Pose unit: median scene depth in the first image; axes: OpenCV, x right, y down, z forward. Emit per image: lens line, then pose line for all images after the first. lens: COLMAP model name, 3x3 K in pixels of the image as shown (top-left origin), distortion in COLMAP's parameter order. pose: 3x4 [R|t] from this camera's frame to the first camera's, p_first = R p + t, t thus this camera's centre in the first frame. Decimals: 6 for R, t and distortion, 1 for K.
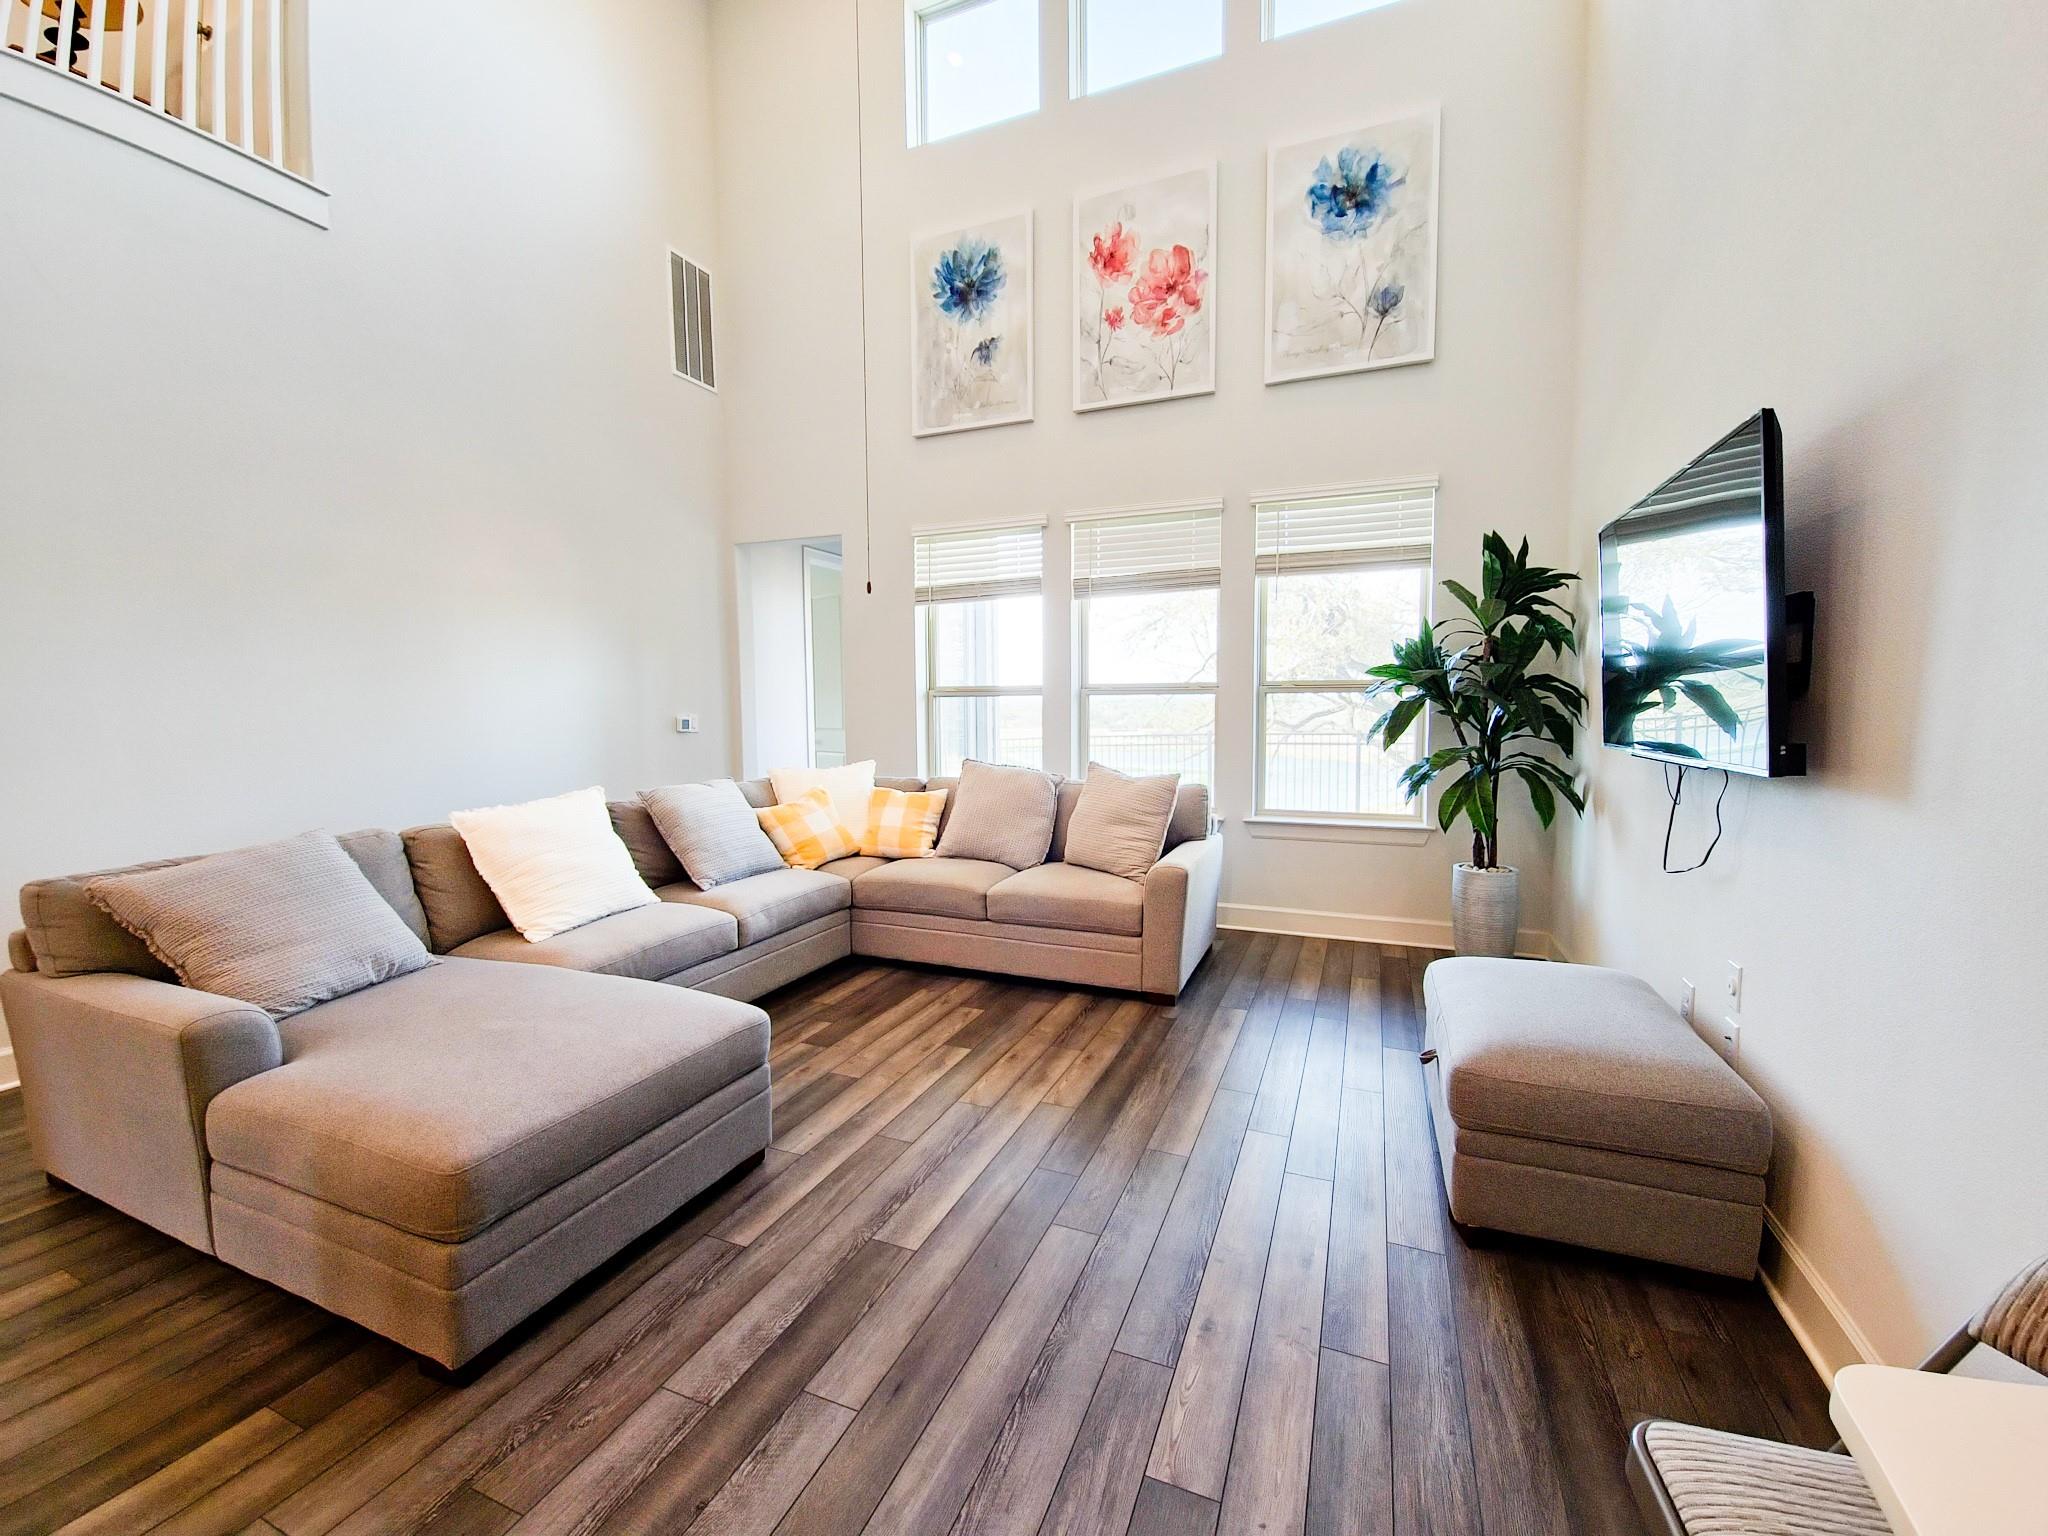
lens RADIAL K [[840.3, 0, 1022.1], [0, 840.3, 764.1], [0, 0, 1]] dist [0.006084, -0.004870]
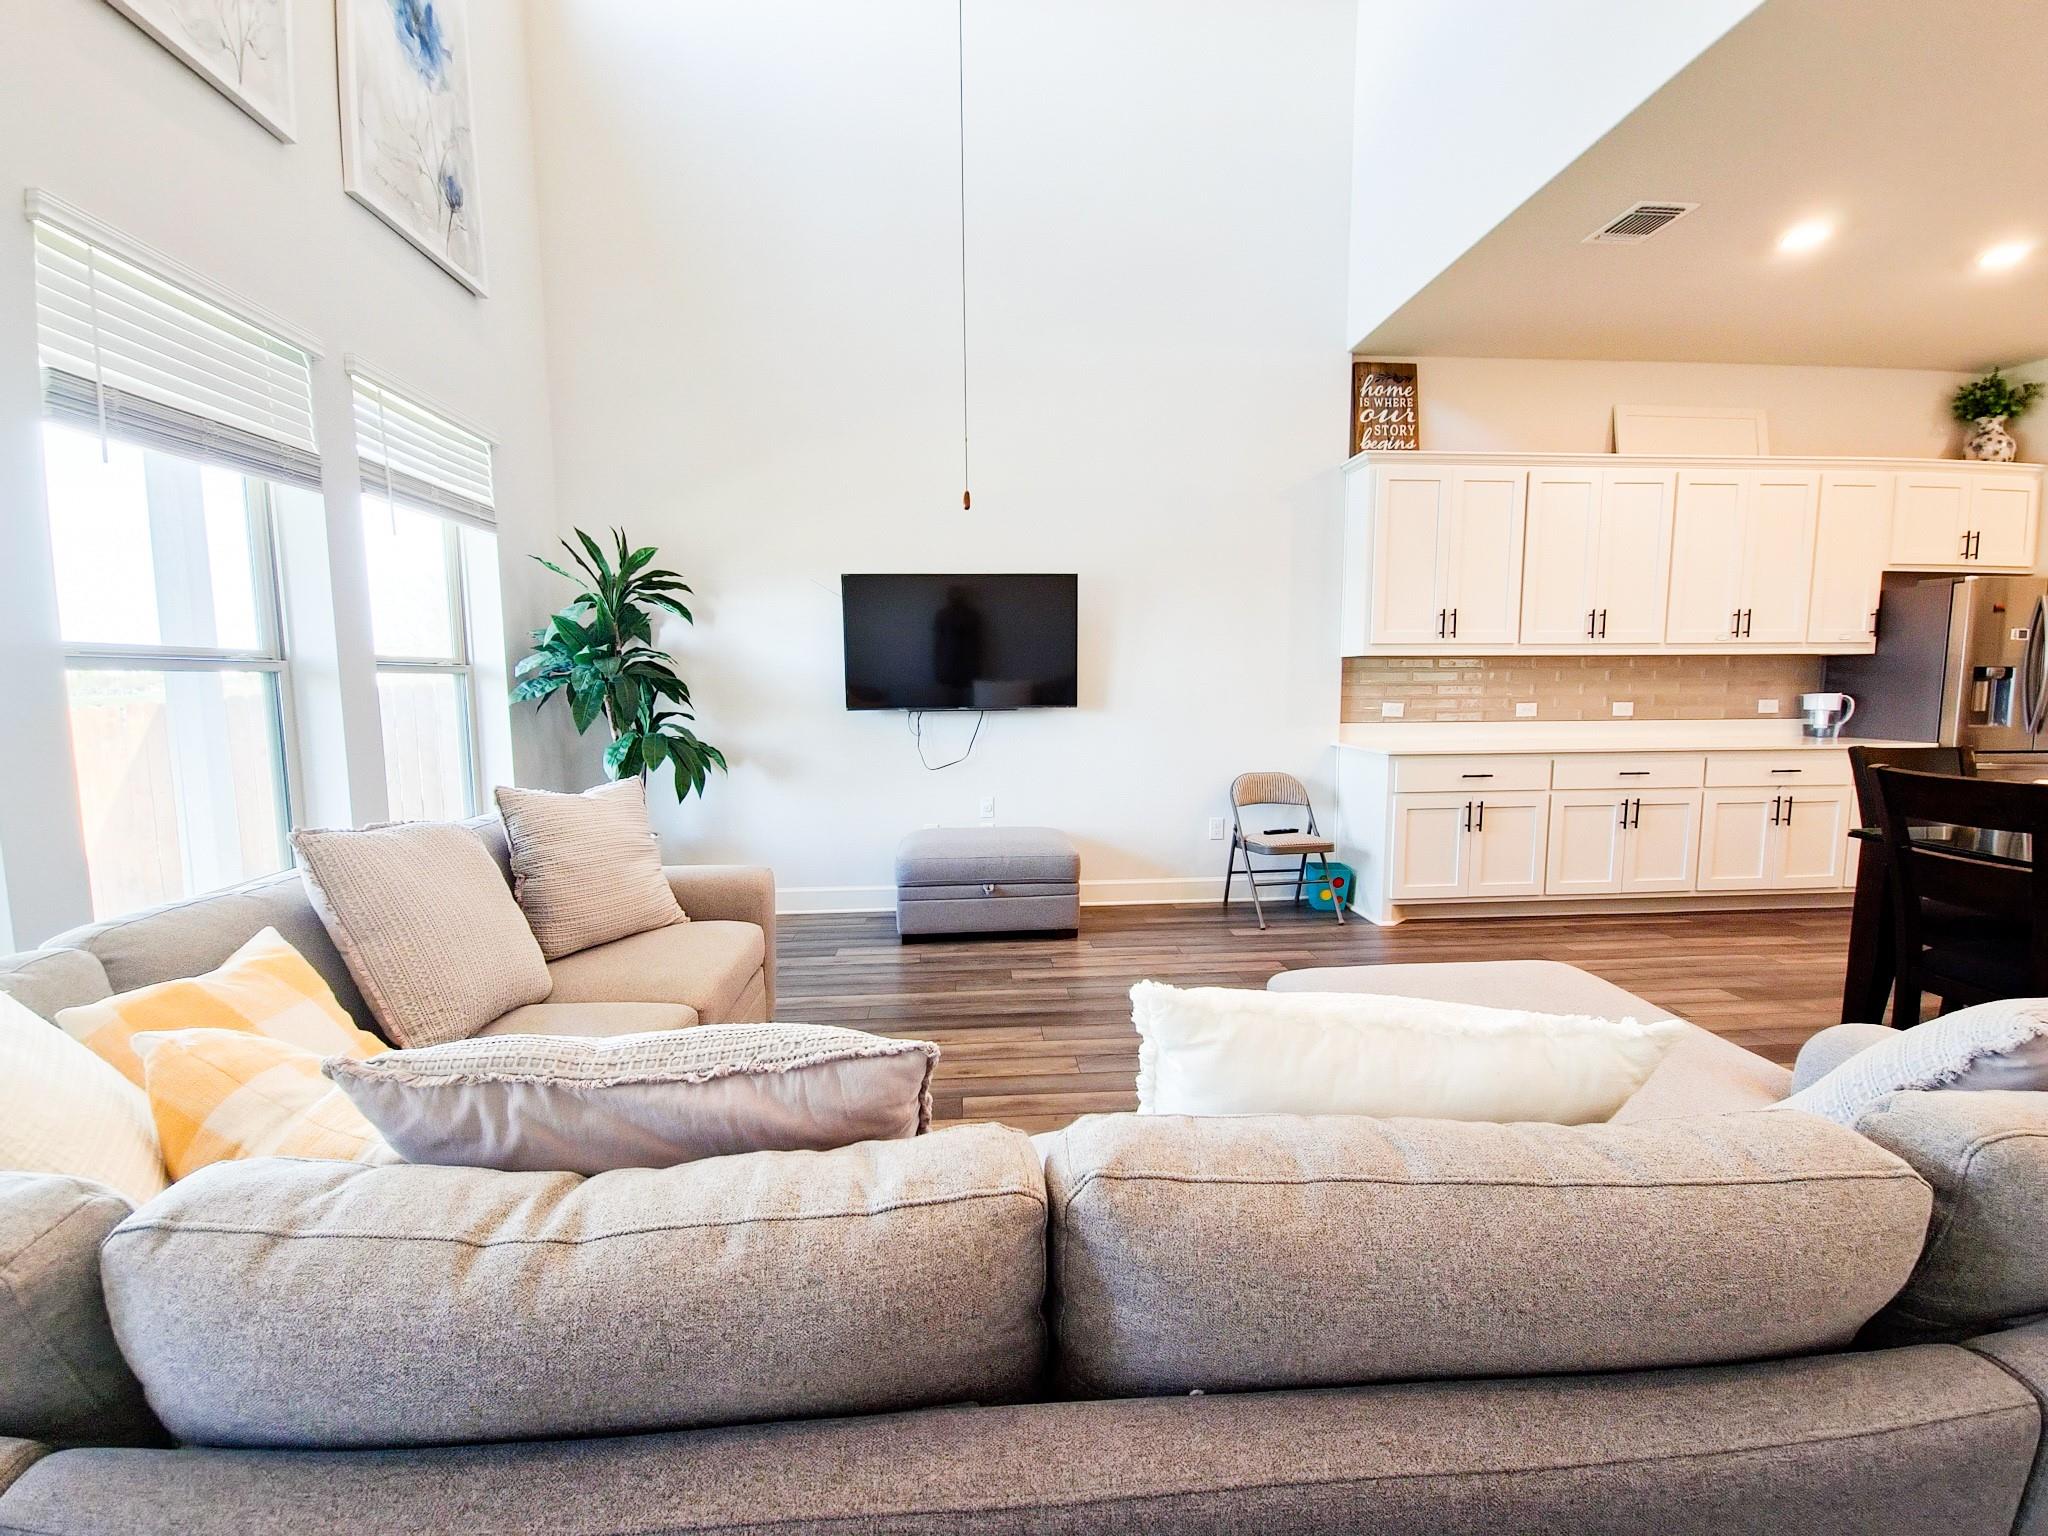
lens RADIAL K [[835.4, 0, 1020.7], [0, 835.4, 764.6], [0, 0, 1]] dist [0.014329, -0.011437]
pose [[-0.453123, -0.078717, 0.887966, -0.527714], [0.074496, 0.989266, 0.125711, -0.056458], [-0.888330, 0.123113, -0.442395, 0.849089]]
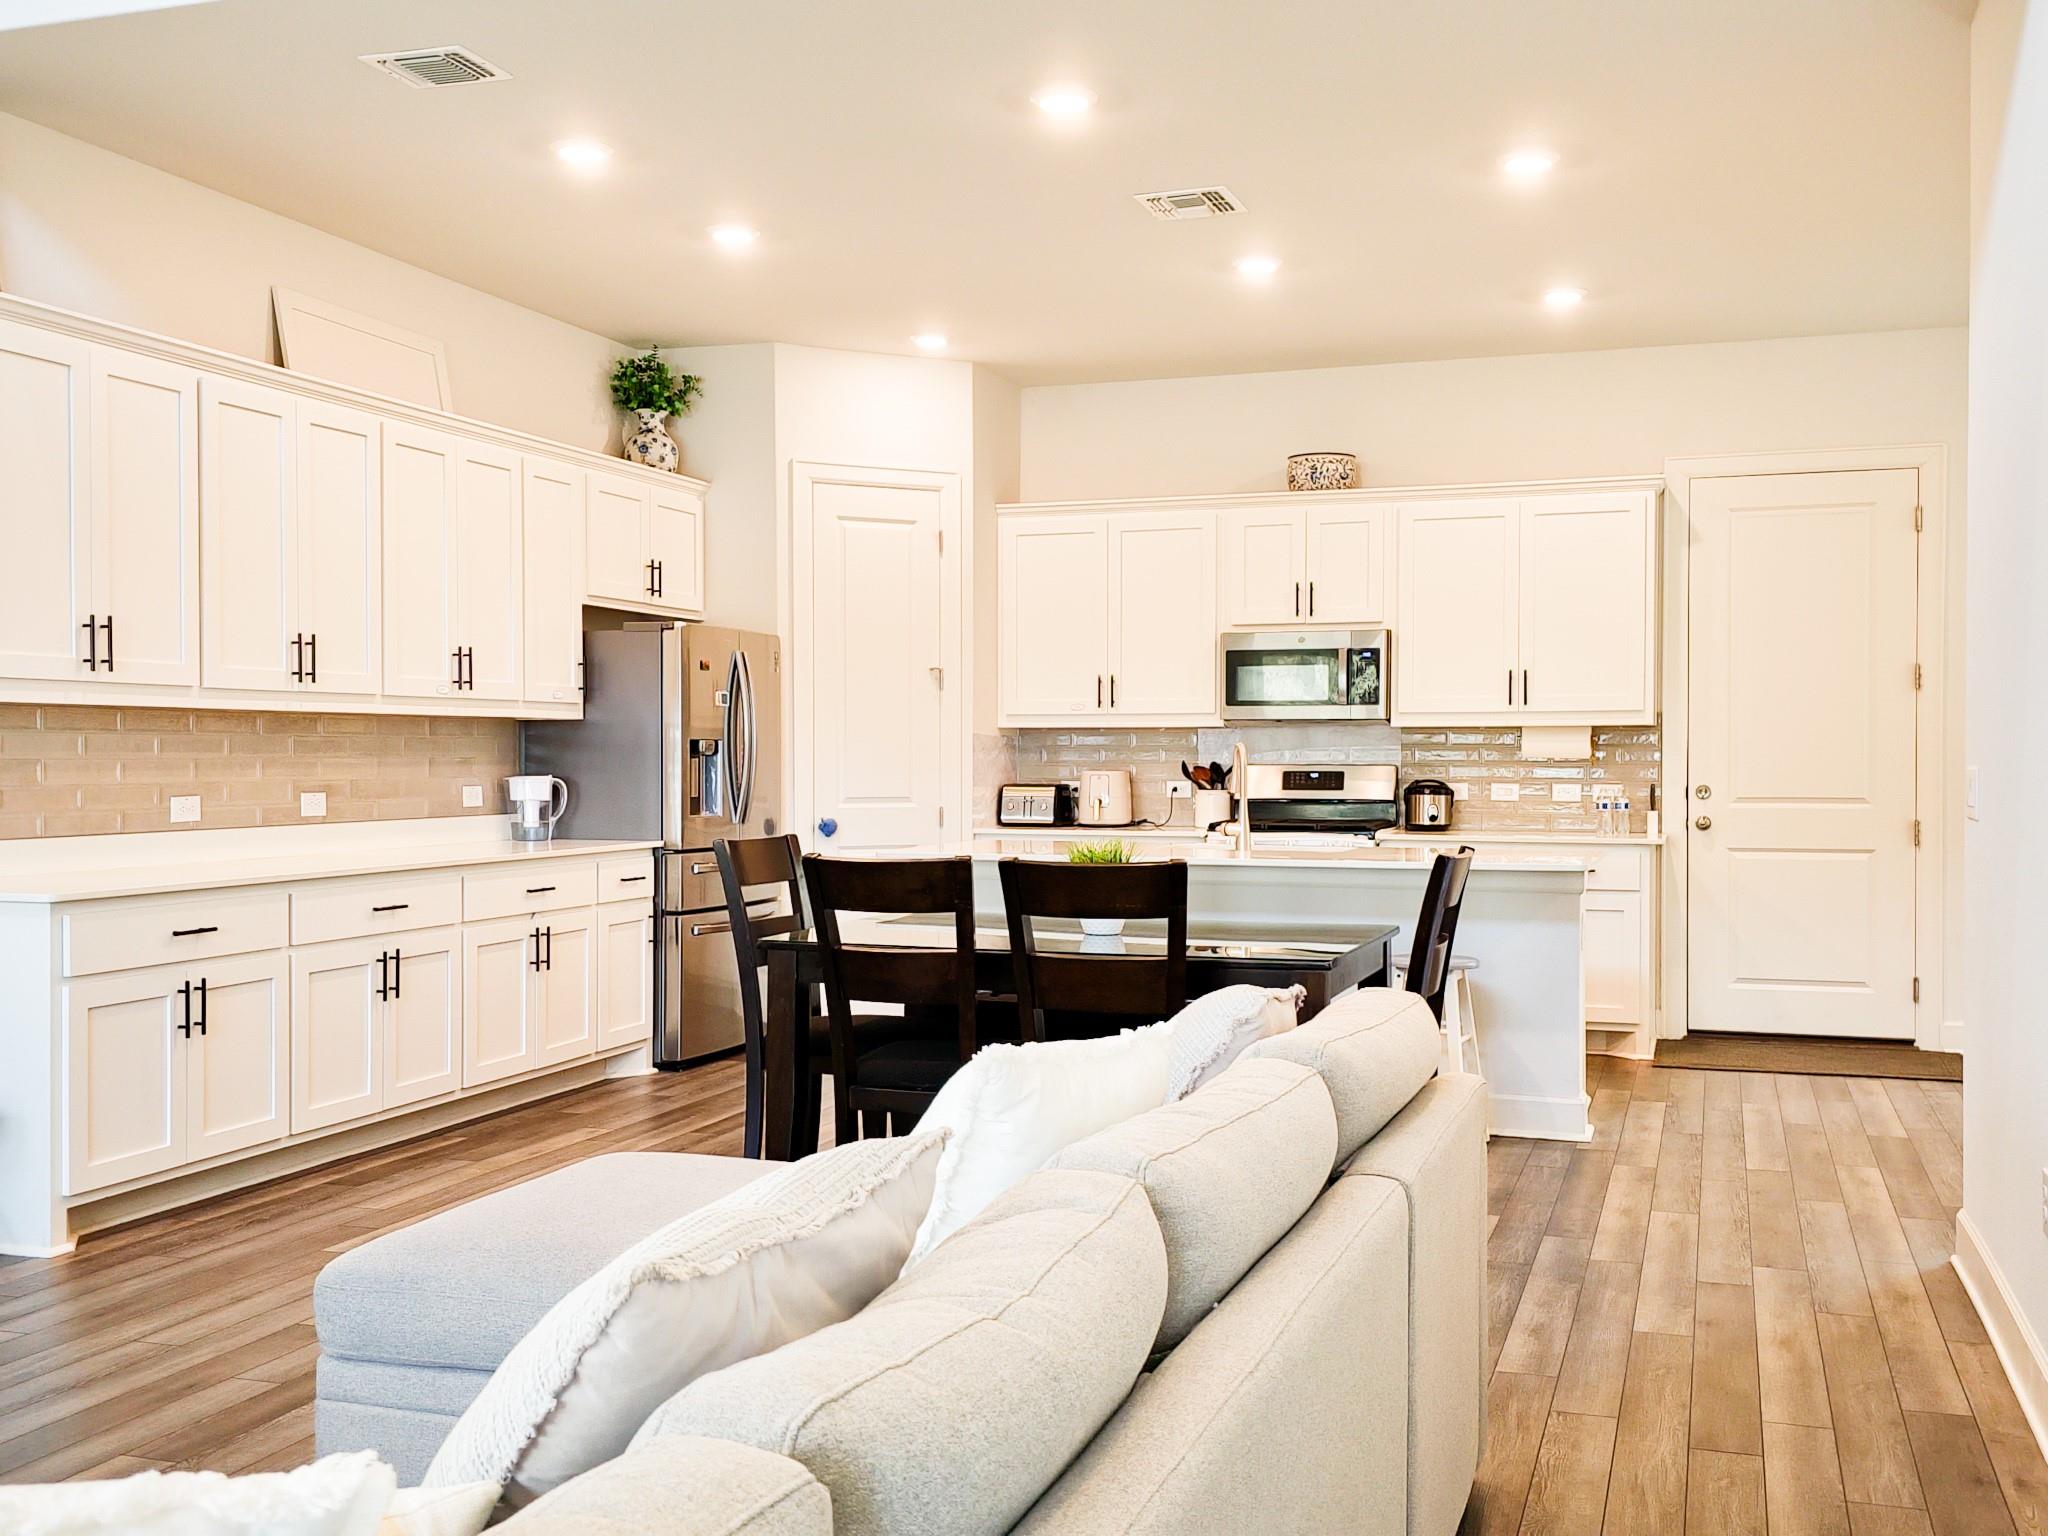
lens RADIAL K [[1993.8, 0, 1034.6], [0, 1993.8, 787.4], [0, 0, 1]] dist [0.101710, -0.157372]
pose [[-0.997789, 0.007034, -0.066085, -0.355303], [0.000972, 0.995822, 0.091313, -0.082888], [0.066451, 0.091047, -0.993627, 1.197195]]
